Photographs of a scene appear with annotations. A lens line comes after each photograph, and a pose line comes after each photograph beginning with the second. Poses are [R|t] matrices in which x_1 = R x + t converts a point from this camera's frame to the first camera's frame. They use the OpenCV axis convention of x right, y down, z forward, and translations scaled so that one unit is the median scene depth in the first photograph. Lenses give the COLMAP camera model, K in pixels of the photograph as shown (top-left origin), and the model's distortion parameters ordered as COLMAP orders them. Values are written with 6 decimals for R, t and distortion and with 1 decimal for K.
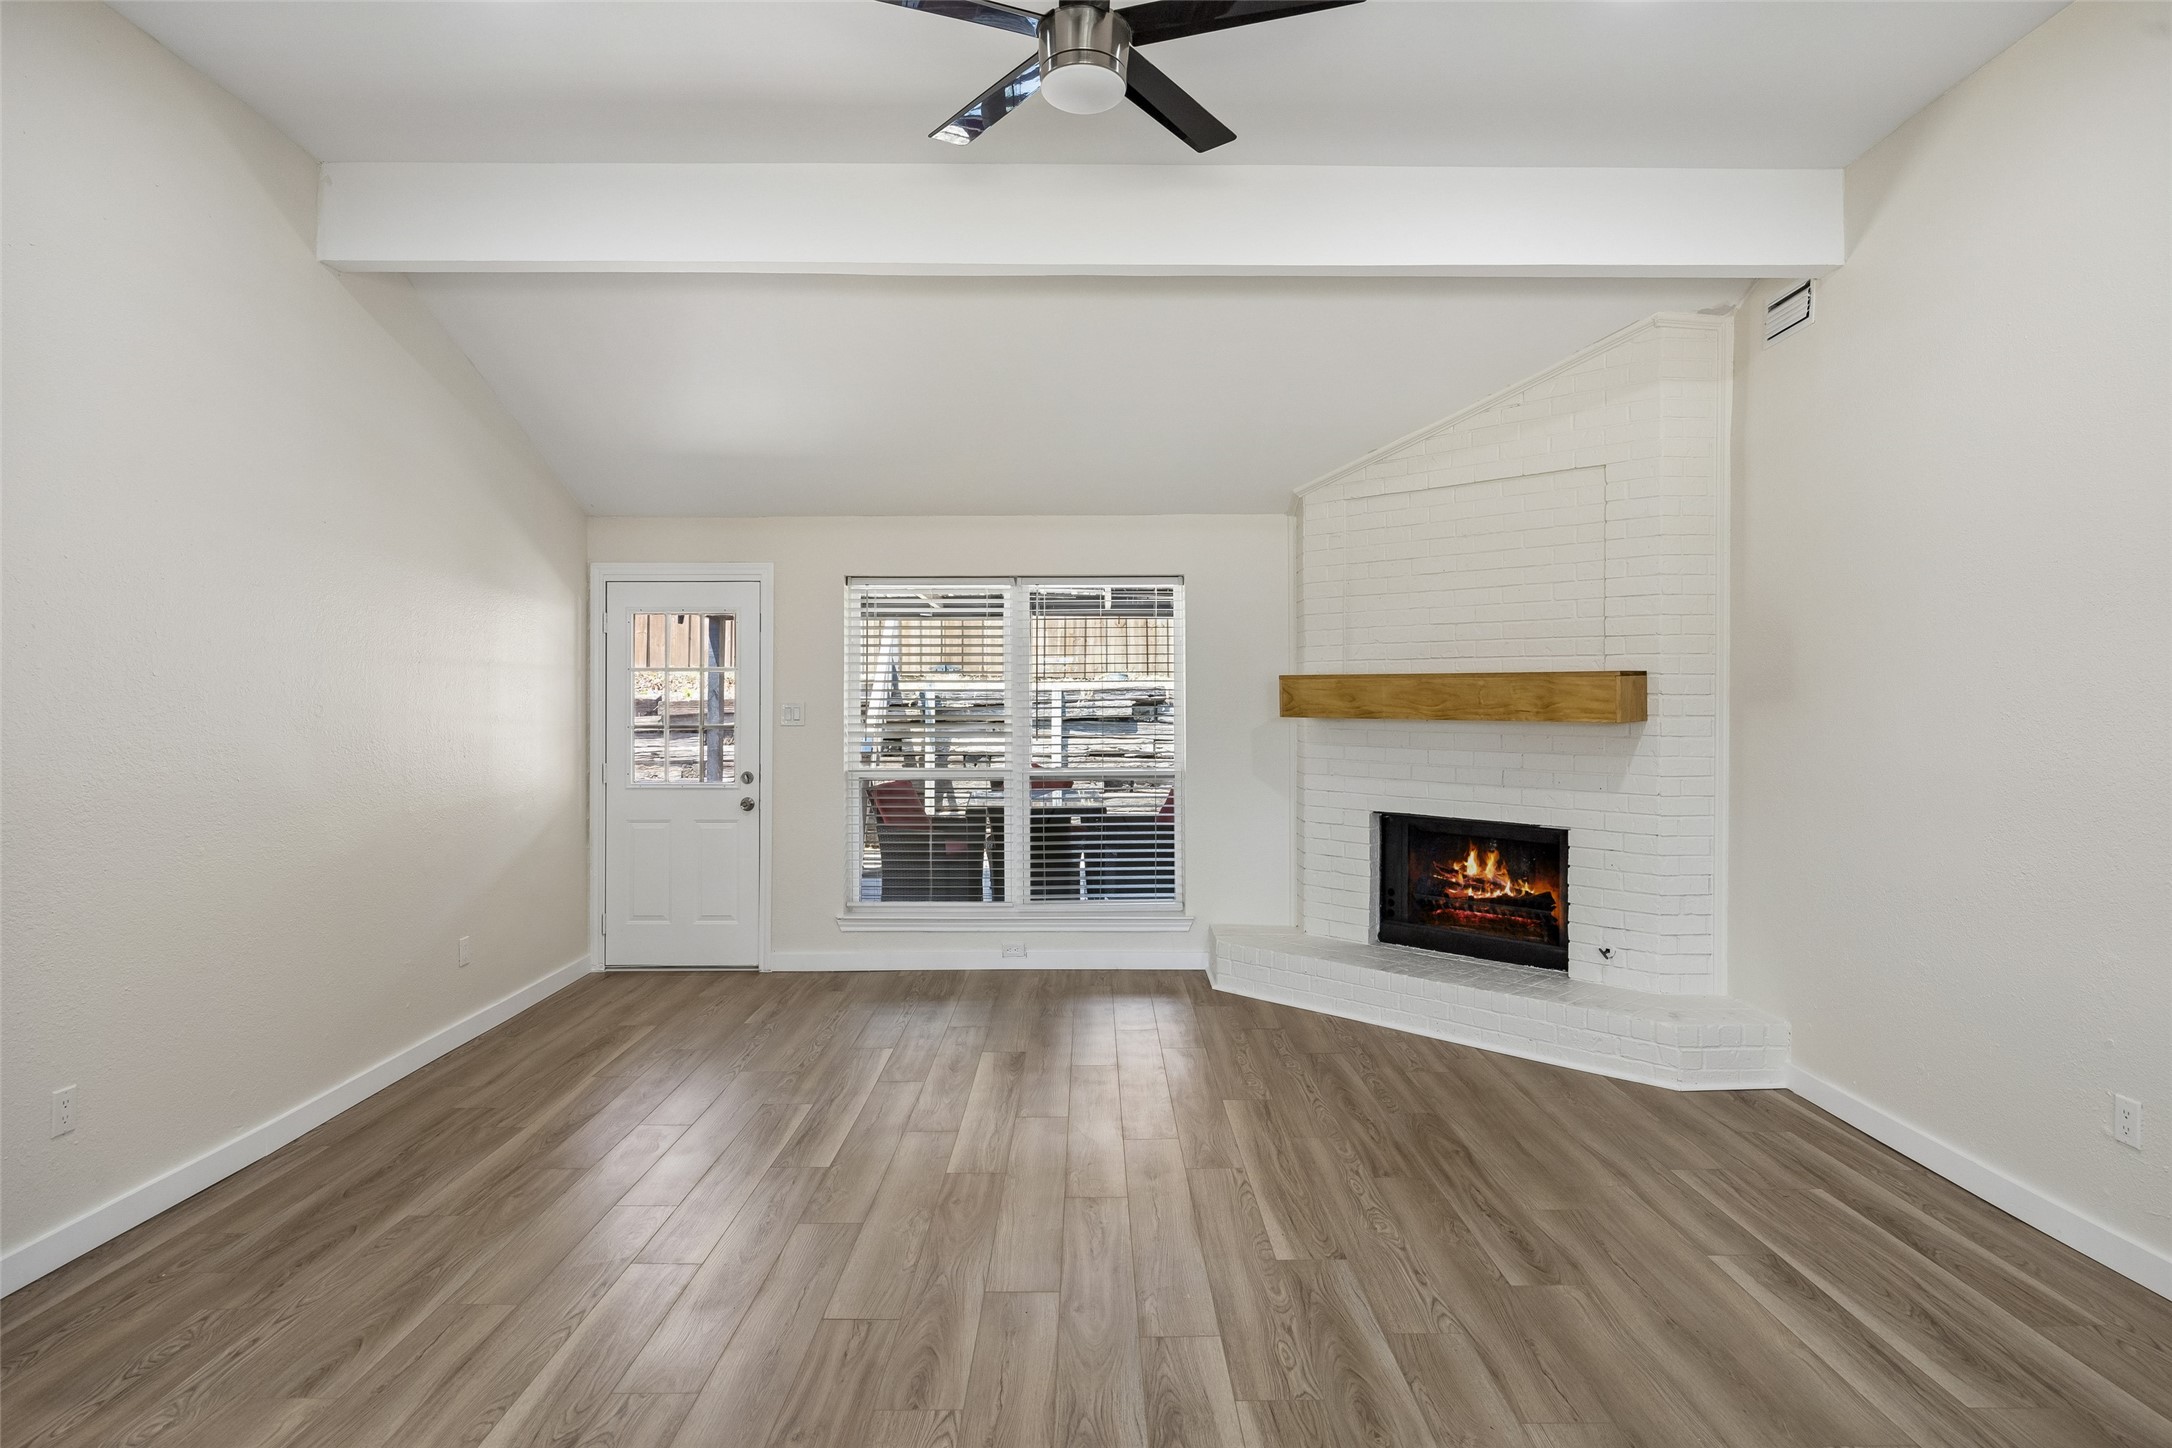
lens RADIAL K [[1178.2, 0, 1079.1], [0, 1178.2, 717.1], [0, 0, 1]] dist [-0.000457, -0.000515]
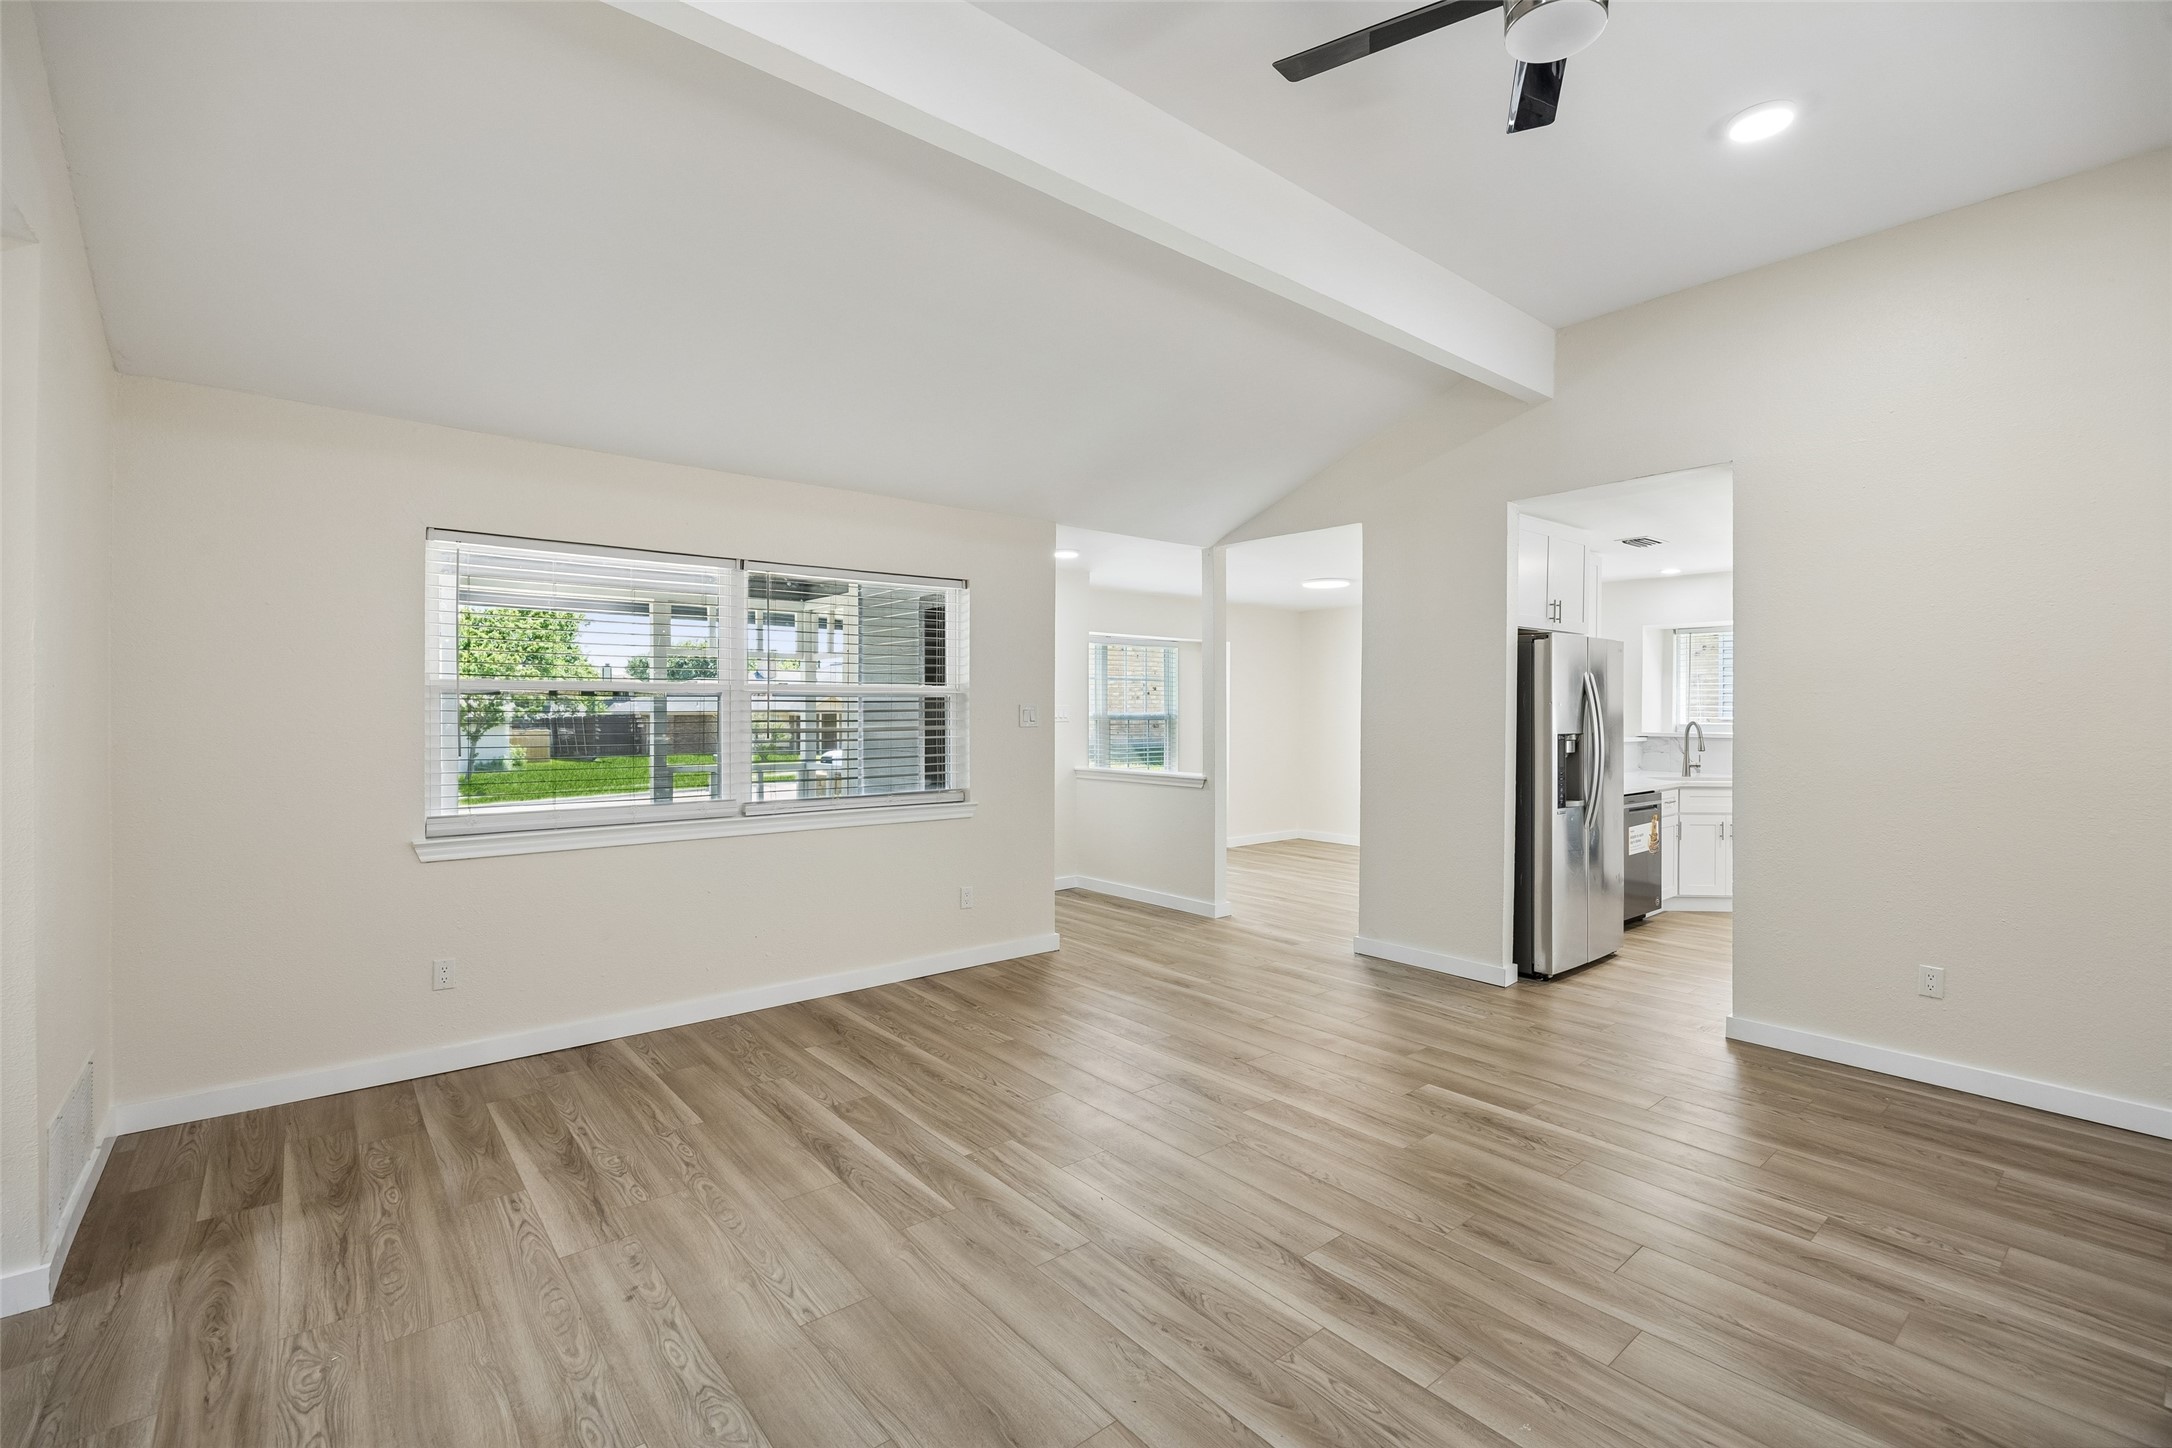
lens RADIAL K [[952.5, 0, 1080.9], [0, 952.5, 717.8], [0, 0, 1]] dist [-0.011552, 0.000223]
pose [[-0.770188, 0.005221, -0.637796, 0.692910], [-0.004848, 0.999890, 0.014039, -0.002848], [0.637799, 0.013904, -0.770078, 1.216582]]
